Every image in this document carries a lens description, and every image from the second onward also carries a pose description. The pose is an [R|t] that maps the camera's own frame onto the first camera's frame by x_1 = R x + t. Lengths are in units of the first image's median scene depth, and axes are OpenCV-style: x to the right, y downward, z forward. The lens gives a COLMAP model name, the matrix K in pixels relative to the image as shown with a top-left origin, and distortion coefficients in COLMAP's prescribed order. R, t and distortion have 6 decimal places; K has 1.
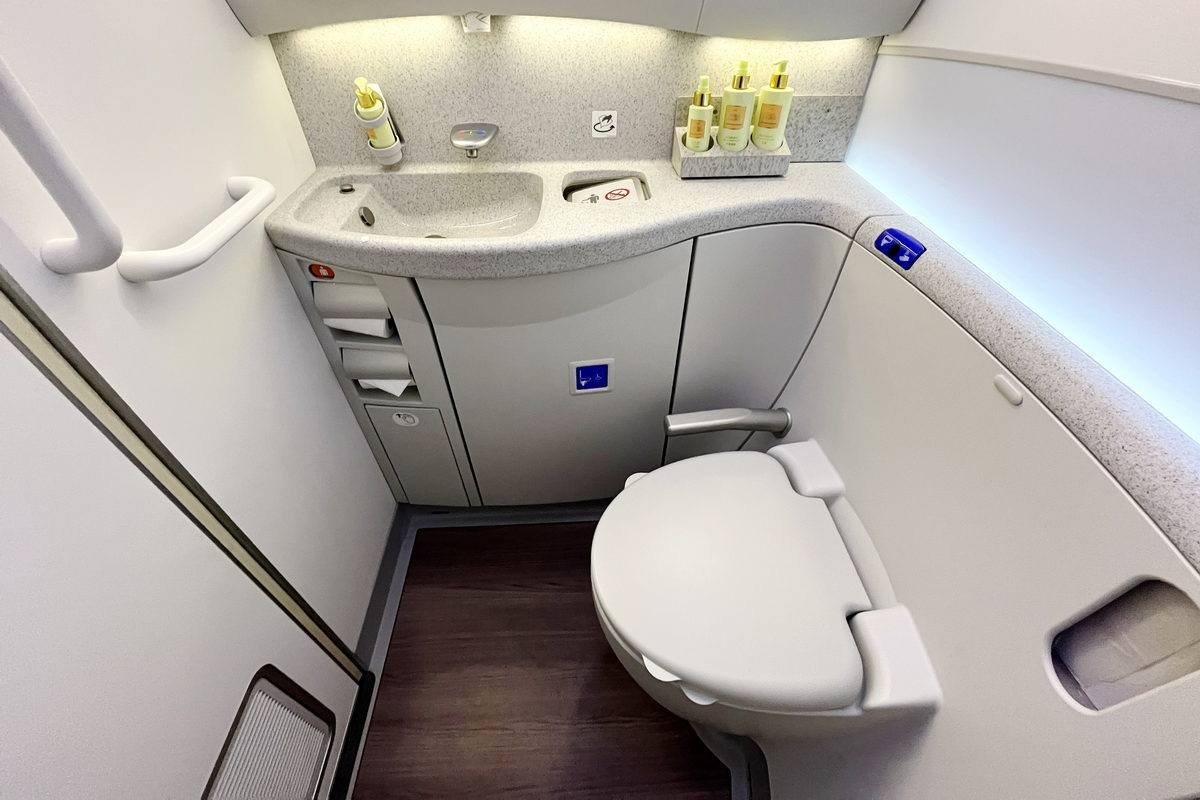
lens RADIAL K [[526.2, 0, 598.0], [0, 526.2, 398.0], [0, 0, 1]] dist [-0.002266, -0.000187]
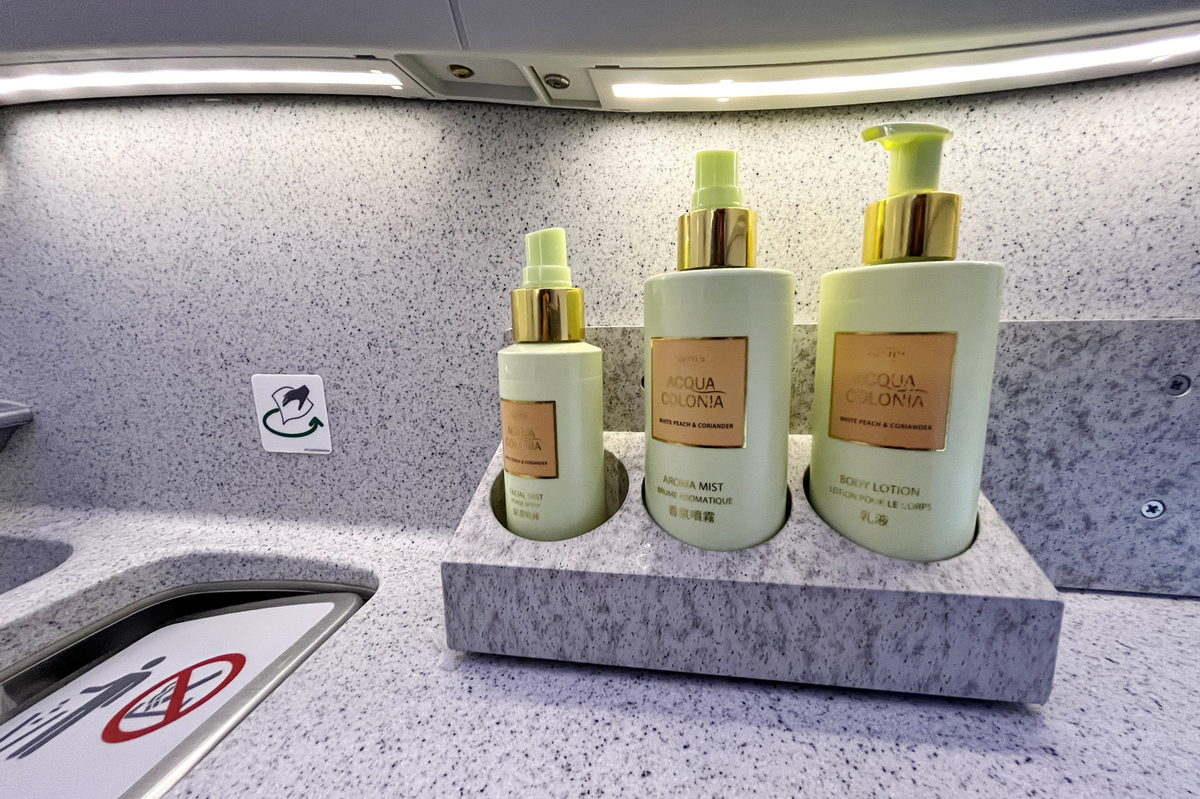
lens RADIAL K [[526.2, 0, 602.4], [0, 526.2, 403.2], [0, 0, 1]] dist [-0.002266, -0.000187]
pose [[0.981707, 0.022875, -0.189020, 0.250341], [-0.115416, 0.861063, -0.495227, -0.408637], [0.151429, 0.507984, 0.847951, 0.790439]]
